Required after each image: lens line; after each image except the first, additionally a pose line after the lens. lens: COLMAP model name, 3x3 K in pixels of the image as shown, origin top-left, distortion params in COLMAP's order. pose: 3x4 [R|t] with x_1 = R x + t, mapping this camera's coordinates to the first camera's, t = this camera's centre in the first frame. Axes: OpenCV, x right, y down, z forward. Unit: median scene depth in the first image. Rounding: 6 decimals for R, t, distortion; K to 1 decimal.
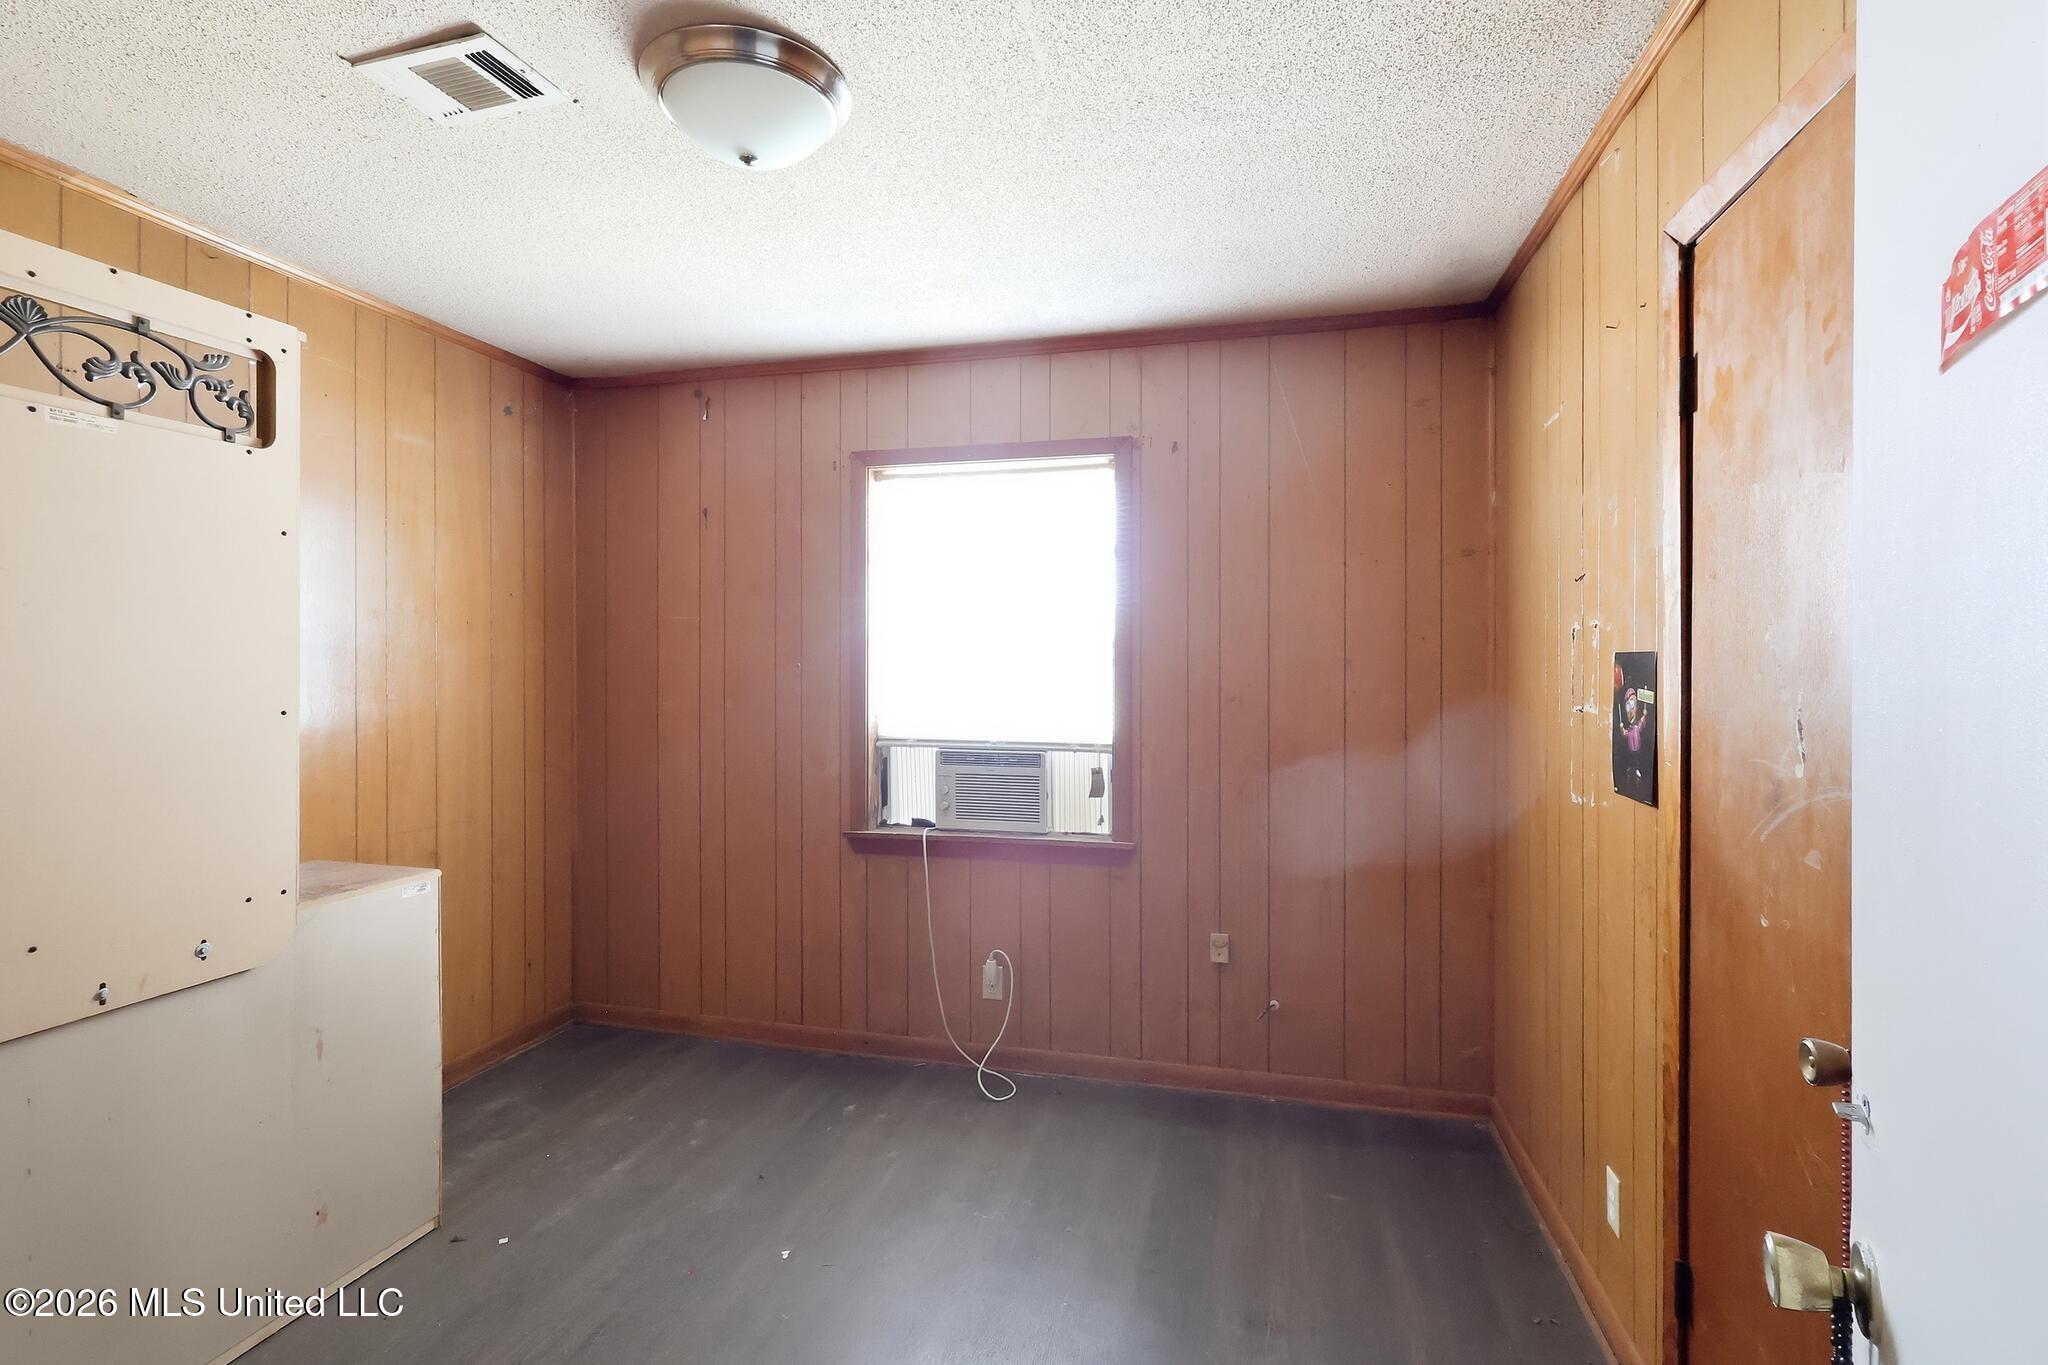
lens RADIAL K [[979.6, 0, 1024.9], [0, 979.6, 669.0], [0, 0, 1]] dist [0.002892, 0.000425]
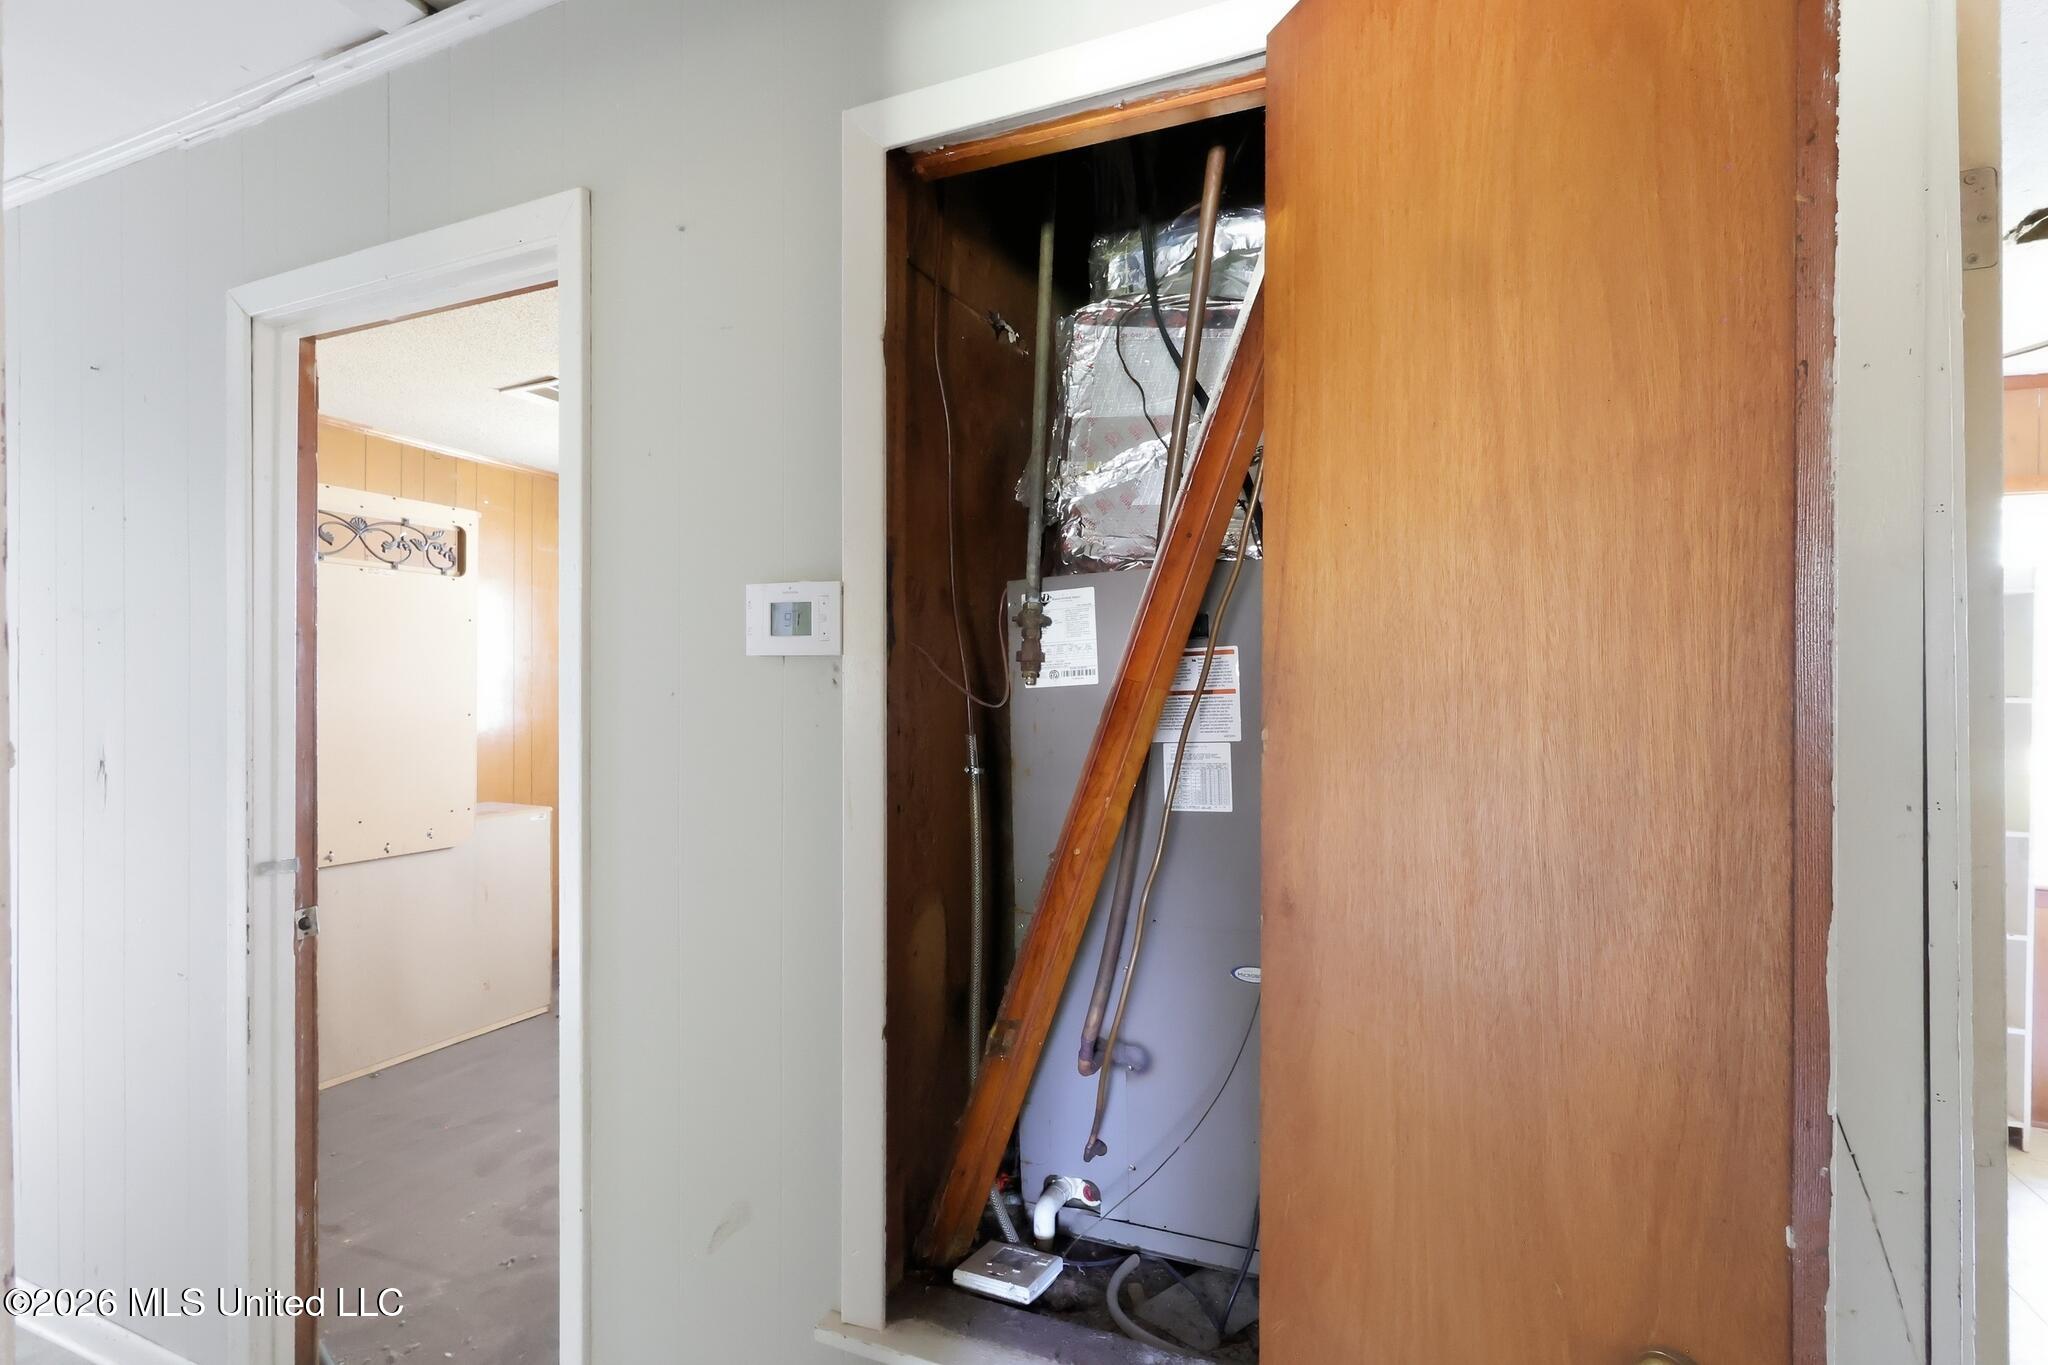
lens RADIAL K [[979.6, 0, 1016.5], [0, 979.6, 692.9], [0, 0, 1]] dist [0.002892, 0.000425]
pose [[0.988038, 0.002644, -0.154185, 0.631815], [-0.003295, 0.999987, -0.003968, 0.006727], [0.154172, 0.004429, 0.988034, -0.769873]]
